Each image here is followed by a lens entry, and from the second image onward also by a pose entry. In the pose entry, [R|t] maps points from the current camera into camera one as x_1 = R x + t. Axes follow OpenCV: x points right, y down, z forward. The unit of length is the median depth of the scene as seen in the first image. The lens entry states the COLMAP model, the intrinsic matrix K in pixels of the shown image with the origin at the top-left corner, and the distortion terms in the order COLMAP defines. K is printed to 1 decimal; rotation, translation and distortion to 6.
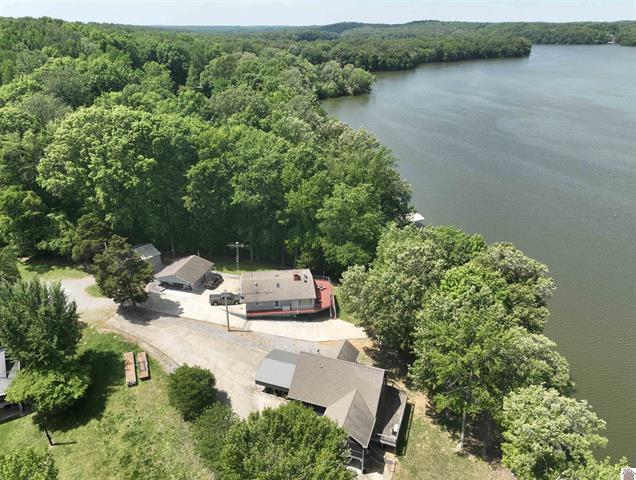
lens RADIAL K [[483.2, 0, 312.6], [0, 483.2, 239.2], [0, 0, 1]] dist [0.000114, 0.022130]
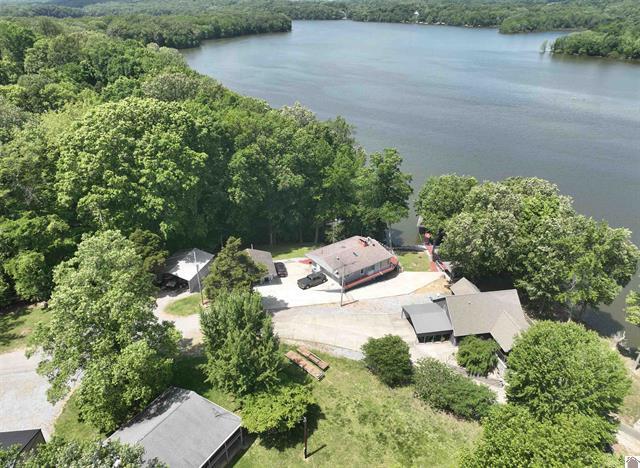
lens RADIAL K [[471.2, 0, 323.0], [0, 471.2, 234.4], [0, 0, 1]] dist [-0.008480, 0.026409]
pose [[0.866768, -0.217455, 0.448806, -0.567834], [0.197965, 0.976016, 0.090575, -0.052726], [-0.457737, 0.010340, 0.889027, 0.113585]]
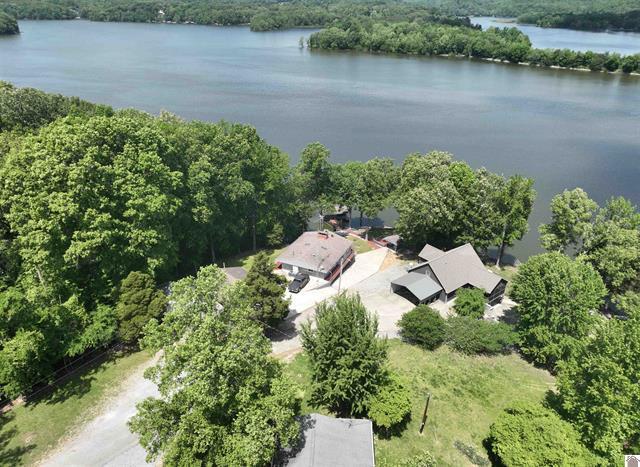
lens RADIAL K [[471.2, 0, 323.3], [0, 471.2, 235.5], [0, 0, 1]] dist [-0.008480, 0.026409]
pose [[0.509658, -0.377303, 0.773234, -0.851679], [0.340567, 0.913780, 0.221406, -0.159618], [-0.790103, 0.150497, 0.594212, 0.358506]]
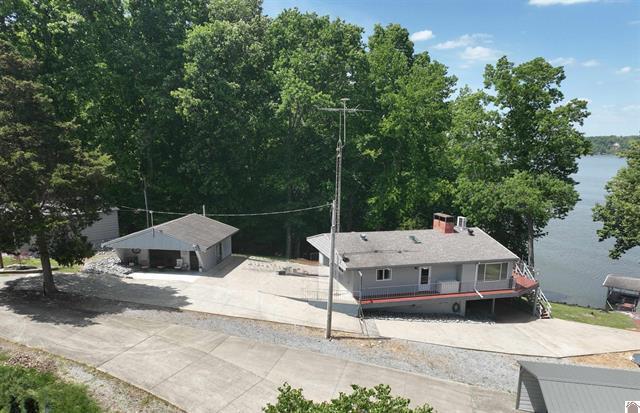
lens RADIAL K [[477.5, 0, 313.4], [0, 477.5, 238.3], [0, 0, 1]] dist [0.015018, -0.001876]
pose [[0.990137, -0.015265, 0.139268, -0.211599], [0.047956, 0.970926, -0.234525, 0.182596], [-0.131639, 0.238891, 0.962082, 0.589923]]
